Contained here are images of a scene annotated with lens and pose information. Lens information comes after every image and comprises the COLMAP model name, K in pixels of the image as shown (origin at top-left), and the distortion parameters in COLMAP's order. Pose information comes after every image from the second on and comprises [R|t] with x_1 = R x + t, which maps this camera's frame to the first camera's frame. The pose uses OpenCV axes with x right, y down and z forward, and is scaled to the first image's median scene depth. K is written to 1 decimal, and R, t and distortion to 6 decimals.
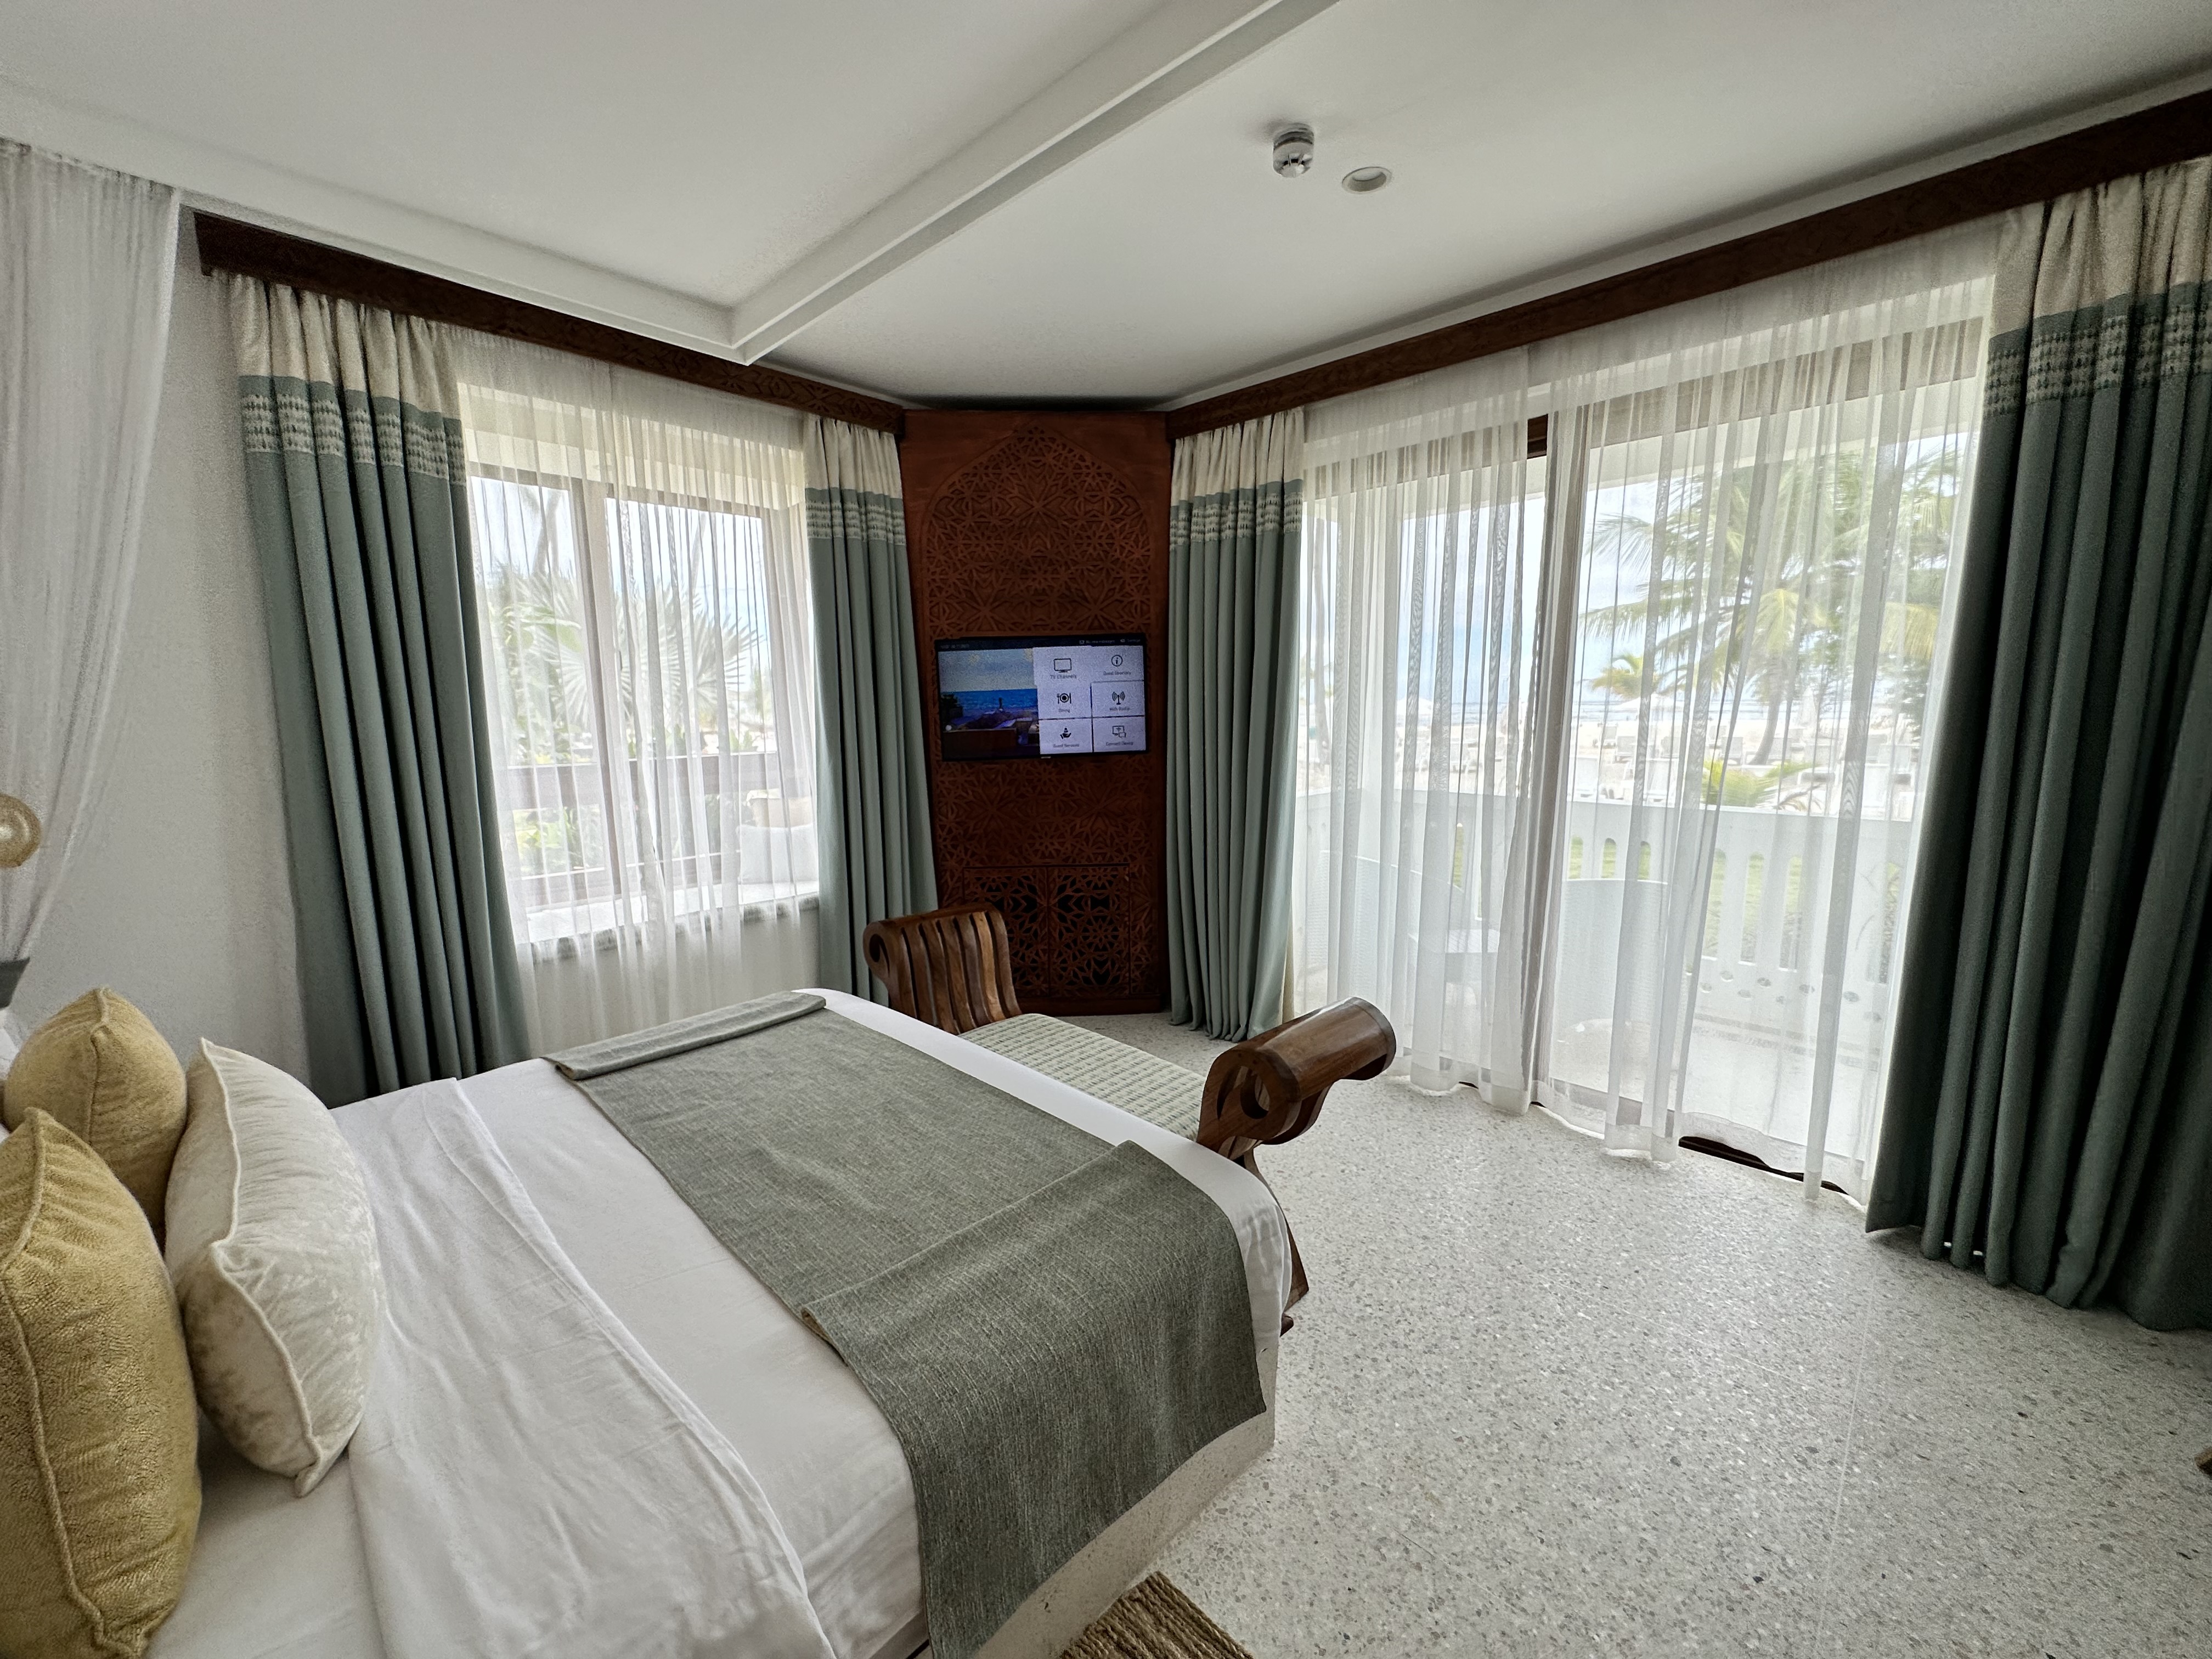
lens RADIAL K [[889.6, 0, 1111.8], [0, 889.6, 839.7], [0, 0, 1]] dist [0.000165, 0.000343]
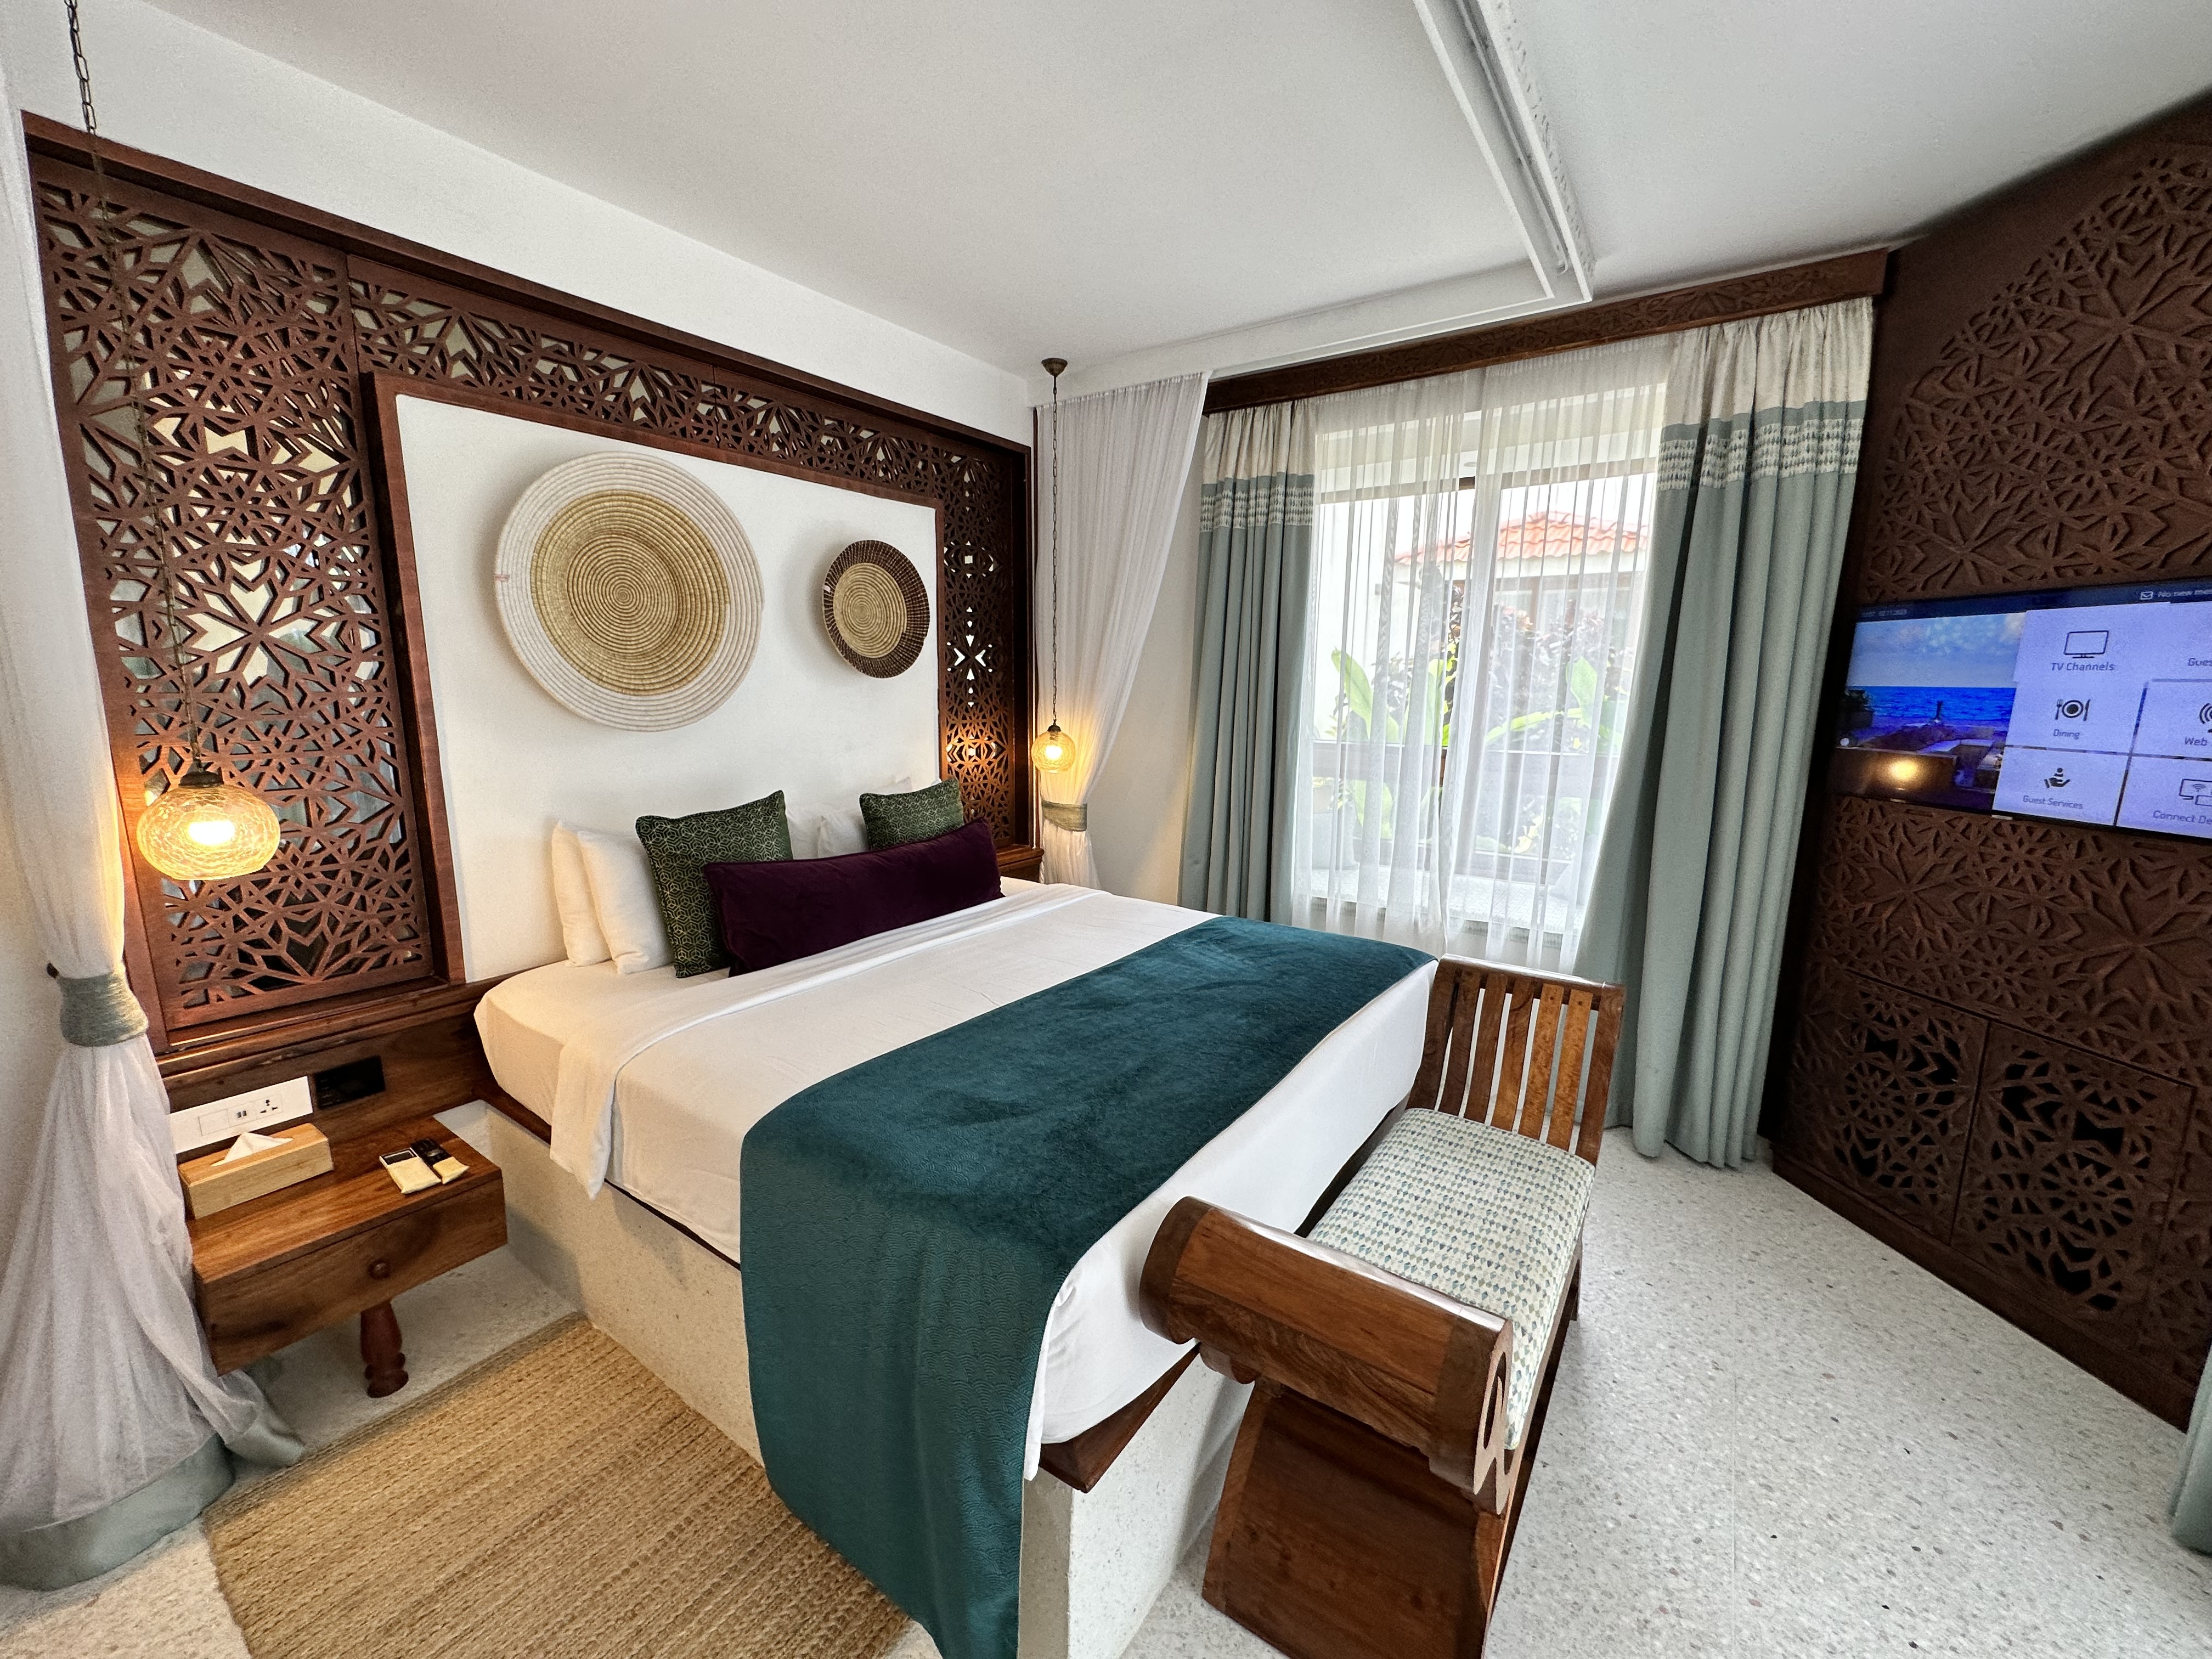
lens RADIAL K [[879.9, 0, 1106.0], [0, 879.9, 829.5], [0, 0, 1]] dist [-0.001456, -0.000338]
pose [[0.134870, 0.185611, -0.973324, 0.379134], [-0.156119, 0.974010, 0.164109, -0.092163], [0.978487, 0.129821, 0.160342, 0.407049]]
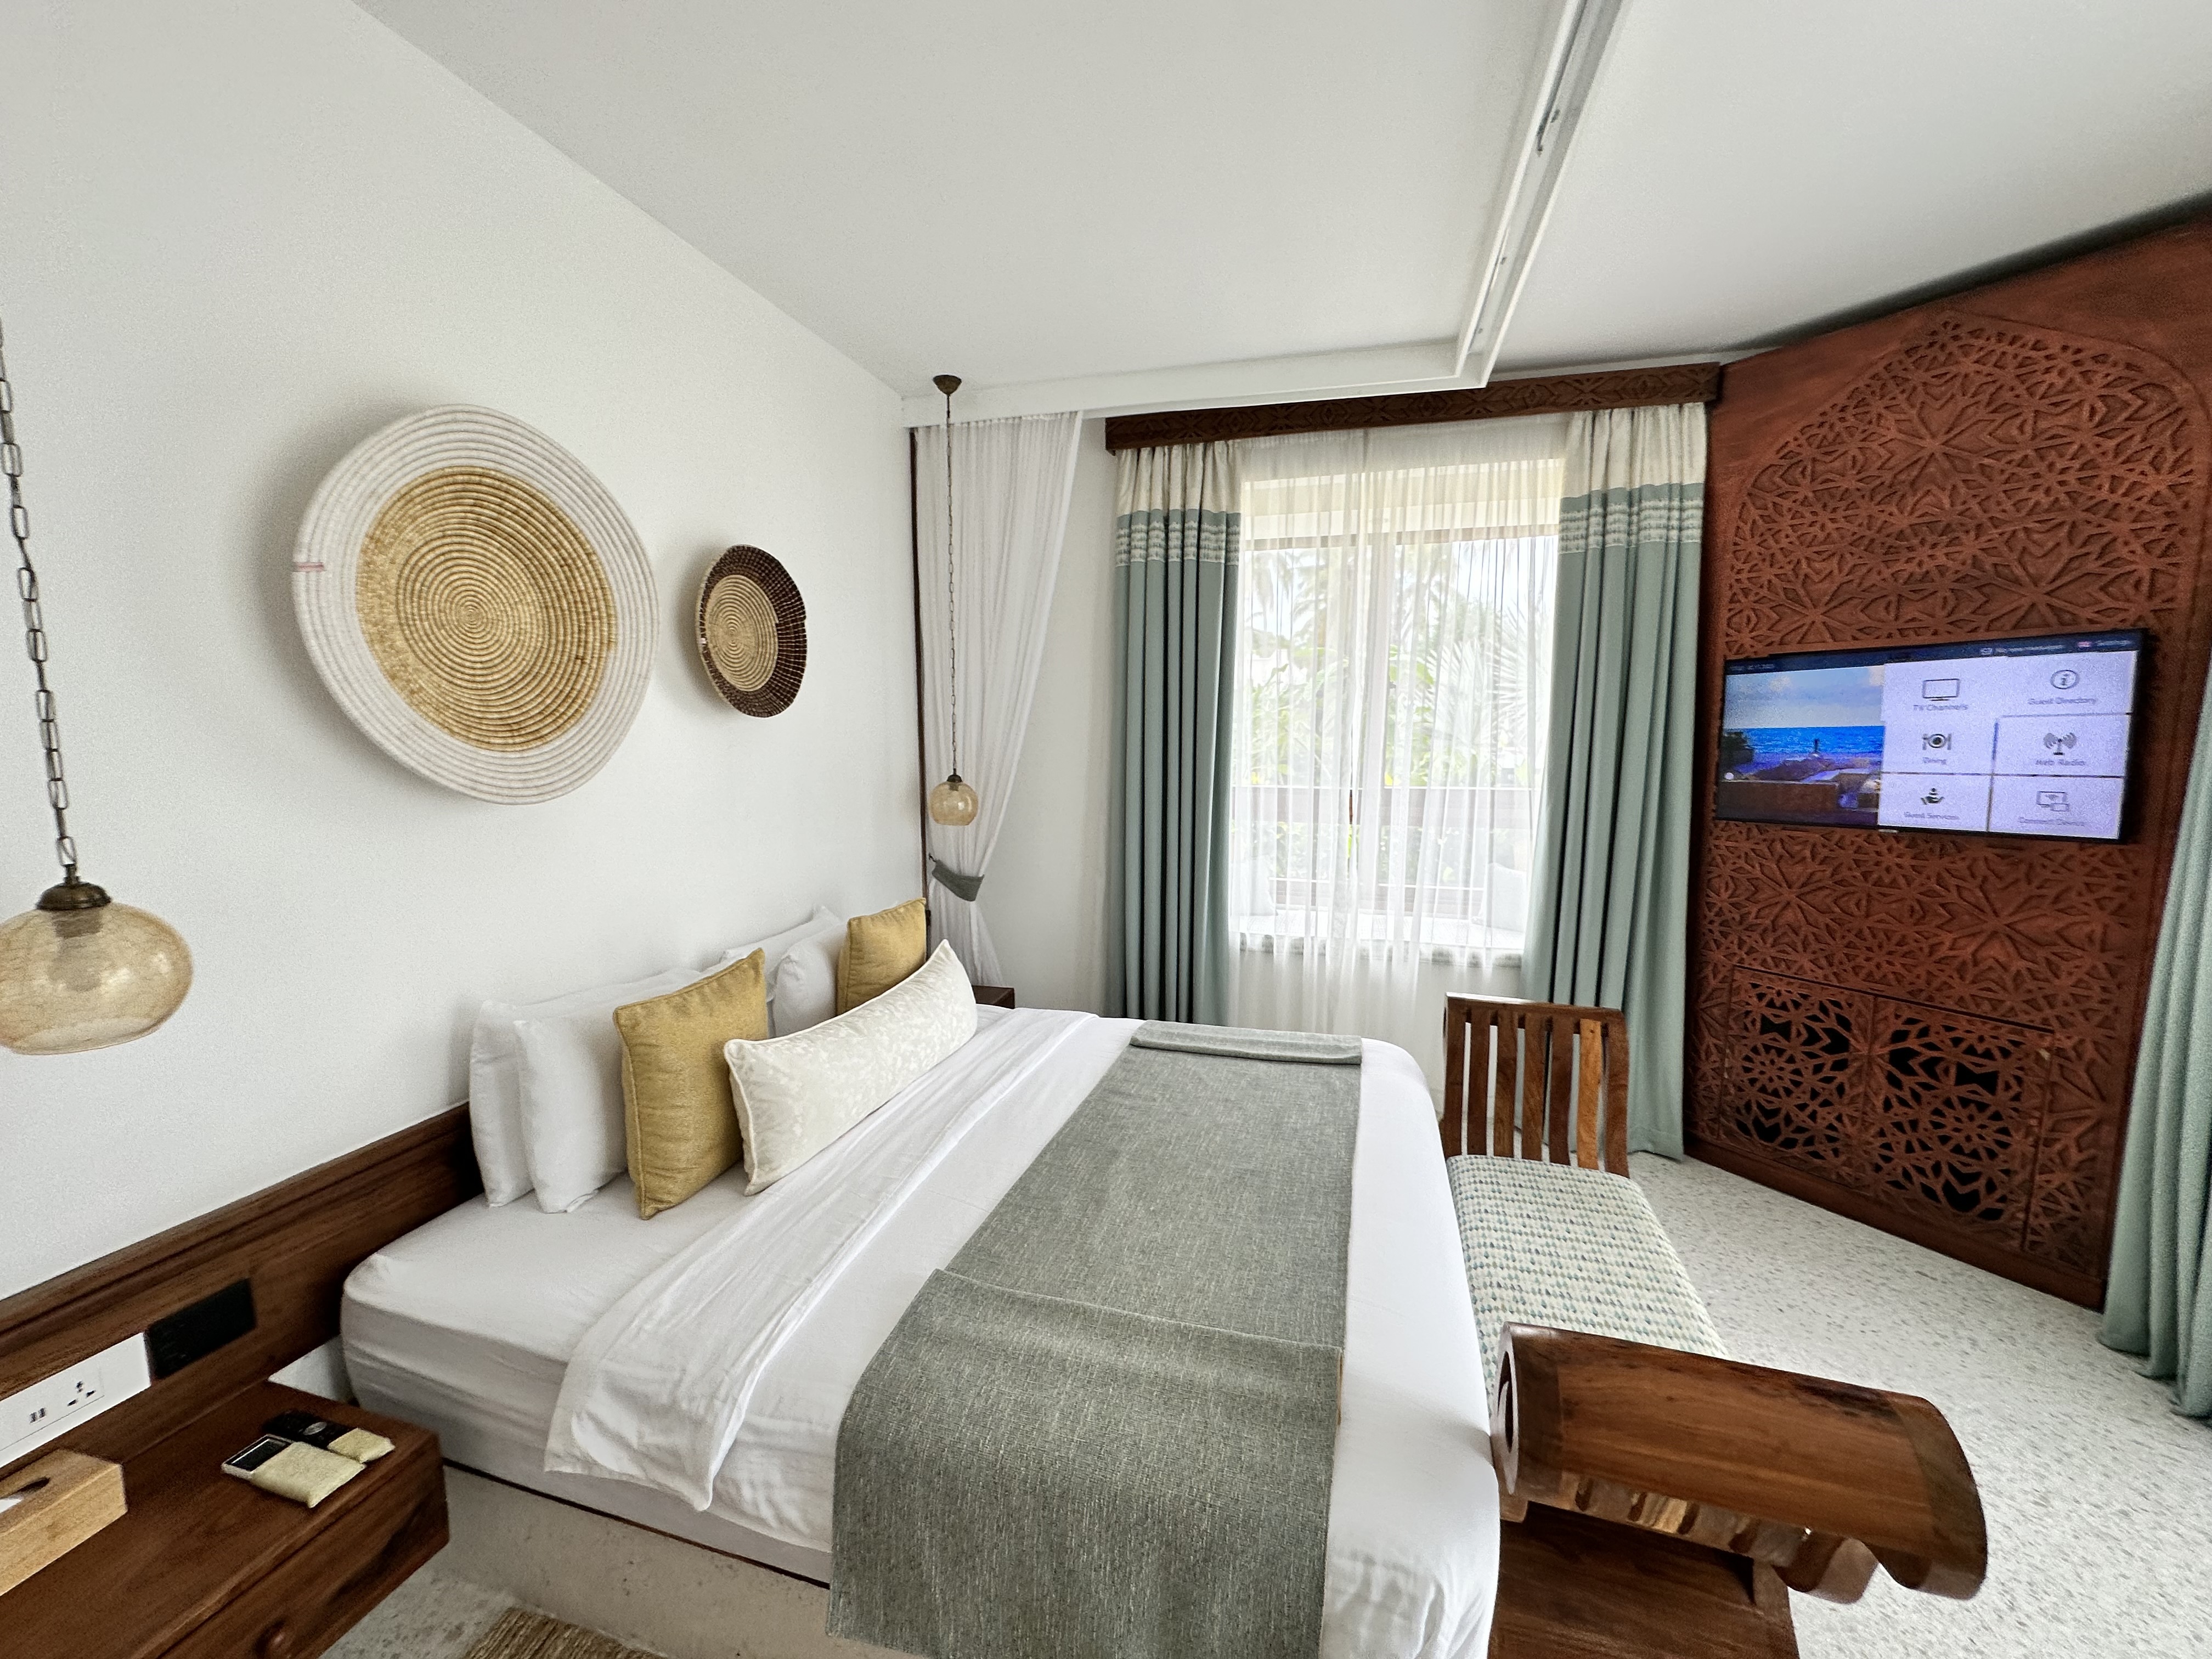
lens RADIAL K [[888.1, 0, 1089.9], [0, 888.1, 838.7], [0, 0, 1]] dist [-0.003243, -0.000235]
pose [[0.461670, 0.124327, -0.878296, 0.236418], [-0.141107, 0.987815, 0.065658, -0.048772], [0.875757, 0.093622, 0.473588, 0.187586]]
